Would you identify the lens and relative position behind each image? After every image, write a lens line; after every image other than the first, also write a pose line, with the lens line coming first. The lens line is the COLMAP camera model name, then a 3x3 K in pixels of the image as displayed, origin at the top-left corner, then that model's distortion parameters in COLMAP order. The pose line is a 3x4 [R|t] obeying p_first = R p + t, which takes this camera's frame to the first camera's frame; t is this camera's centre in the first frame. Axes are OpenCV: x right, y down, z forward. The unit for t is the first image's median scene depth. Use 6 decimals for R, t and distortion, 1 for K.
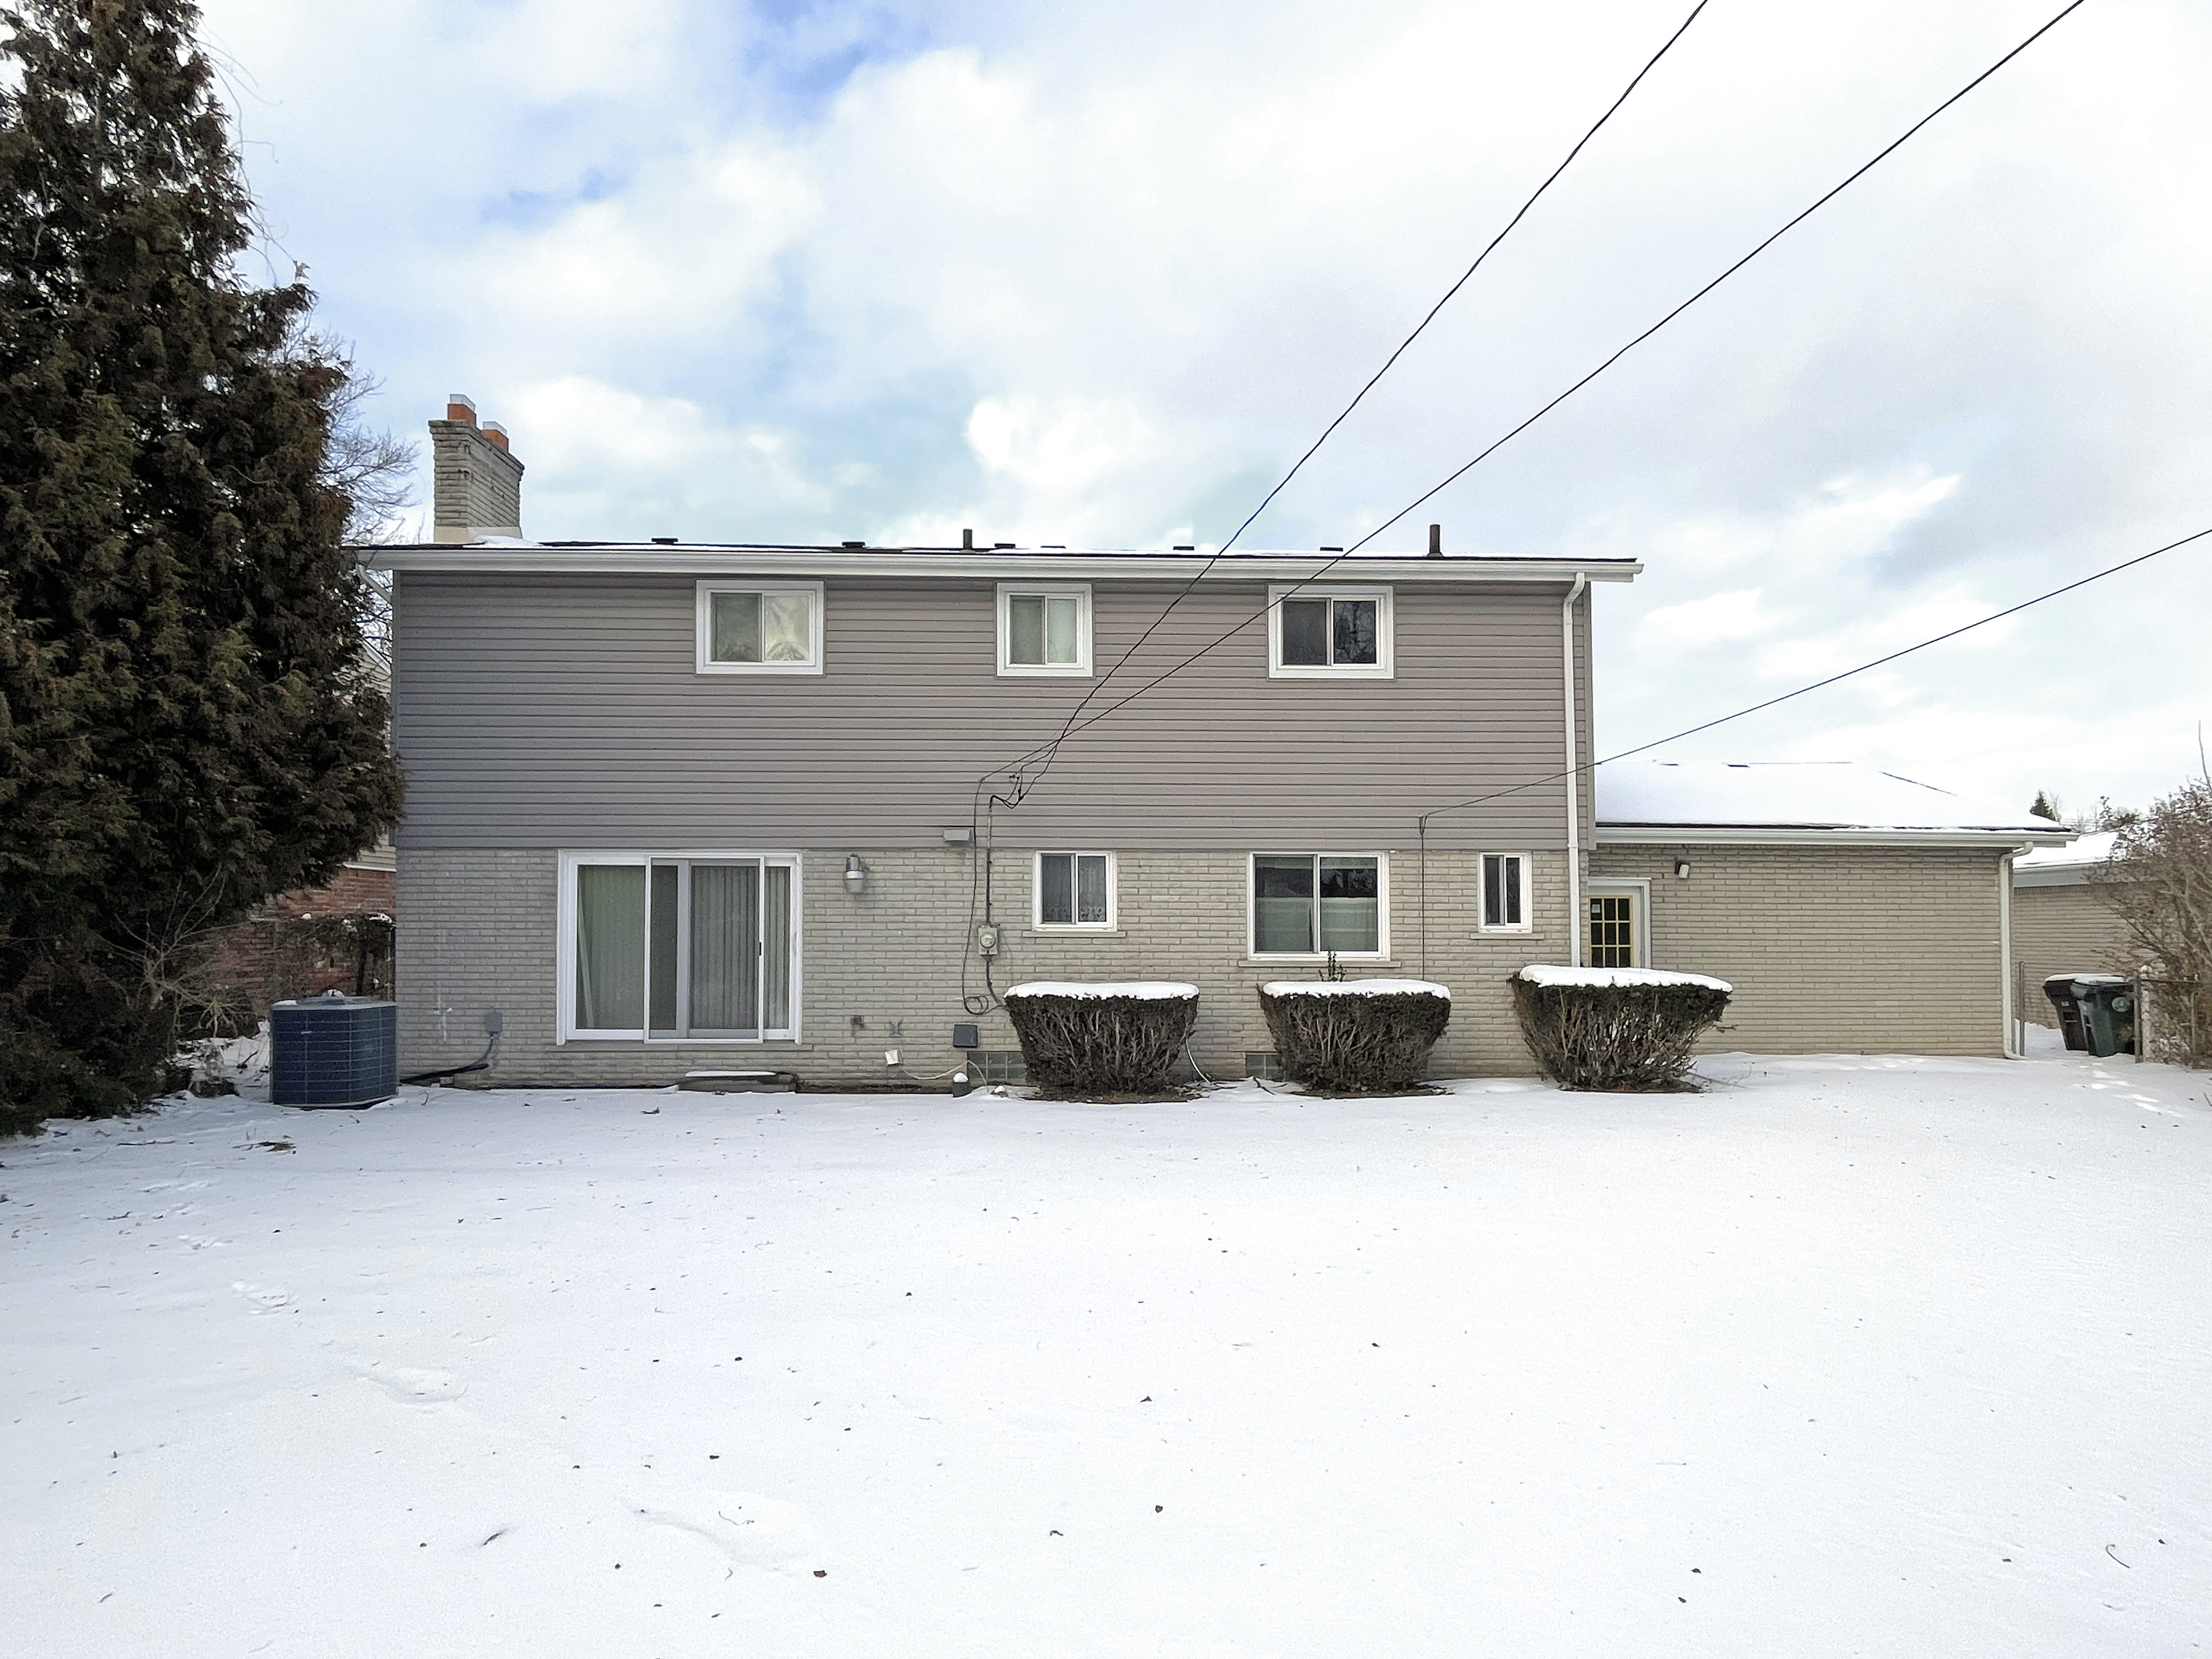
lens RADIAL K [[1145.9, 0, 1106.0], [0, 1145.9, 829.5], [0, 0, 1]] dist [0.000670, -0.000073]
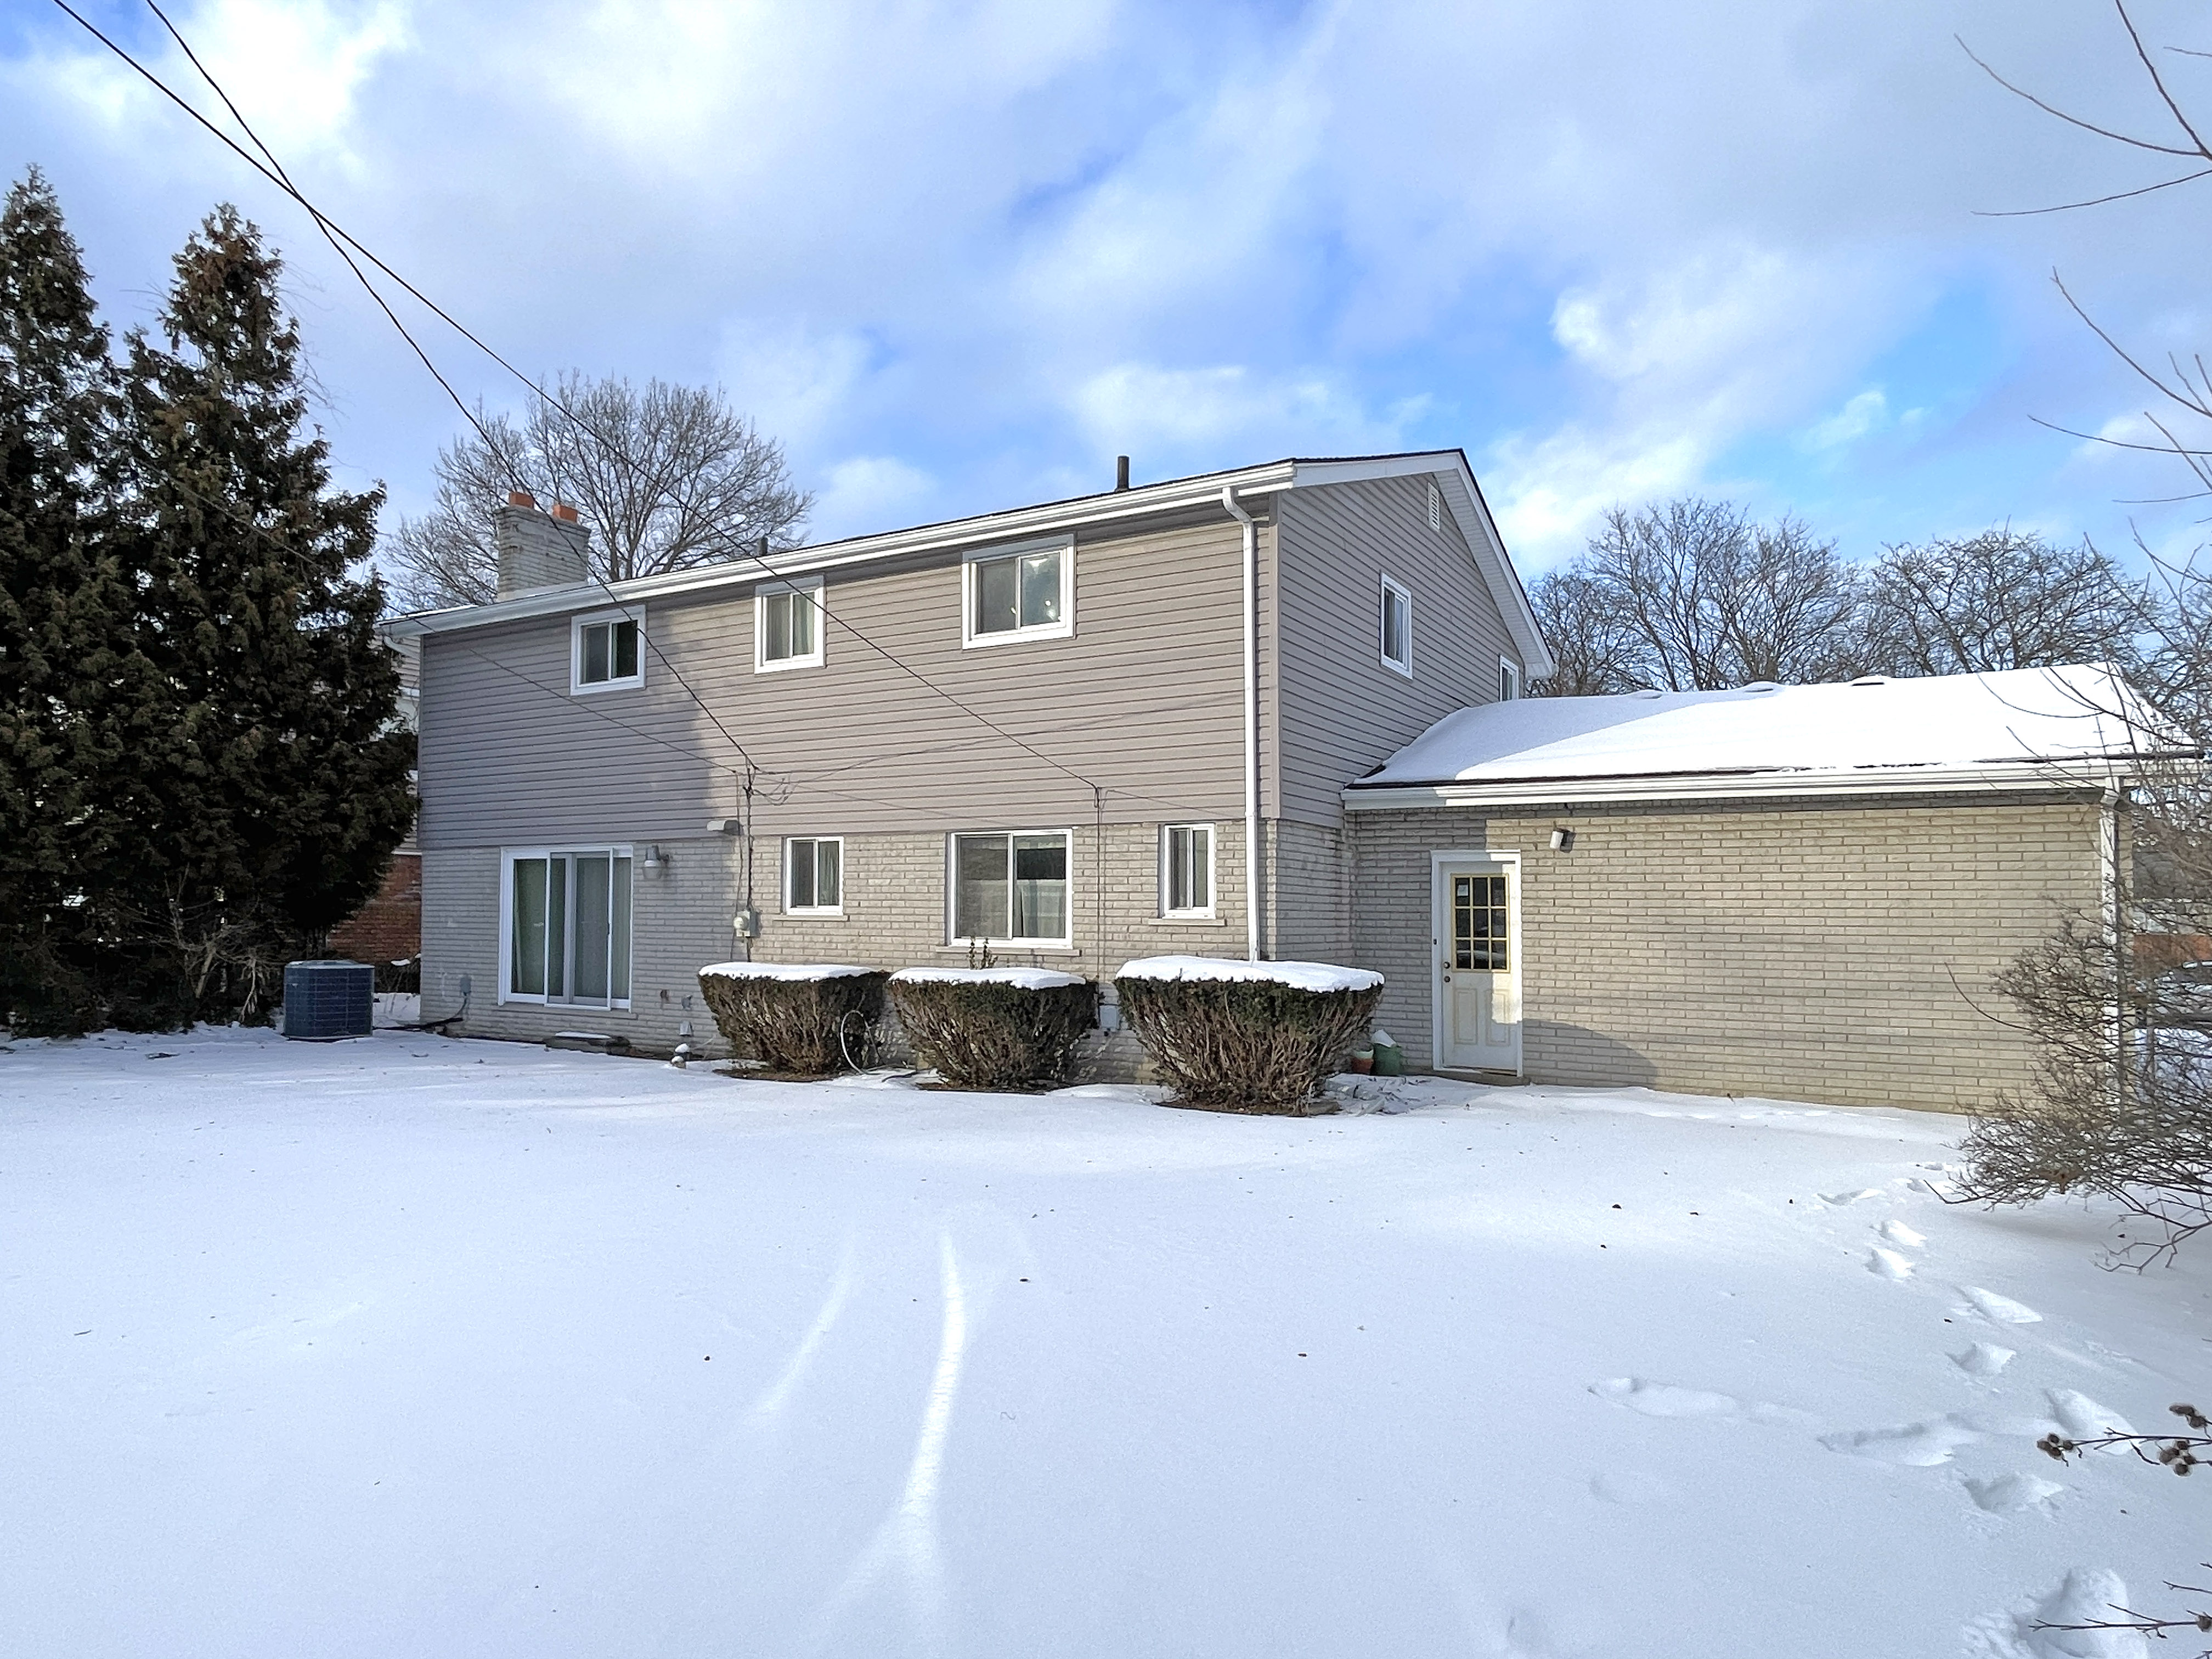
lens RADIAL K [[1307.6, 0, 1106.0], [0, 1307.6, 829.5], [0, 0, 1]] dist [-0.003714, -0.000671]
pose [[0.858242, -0.030456, -0.512341, 0.799562], [0.037081, 0.999309, 0.002712, 0.018592], [0.511904, -0.021326, 0.858778, 0.127426]]
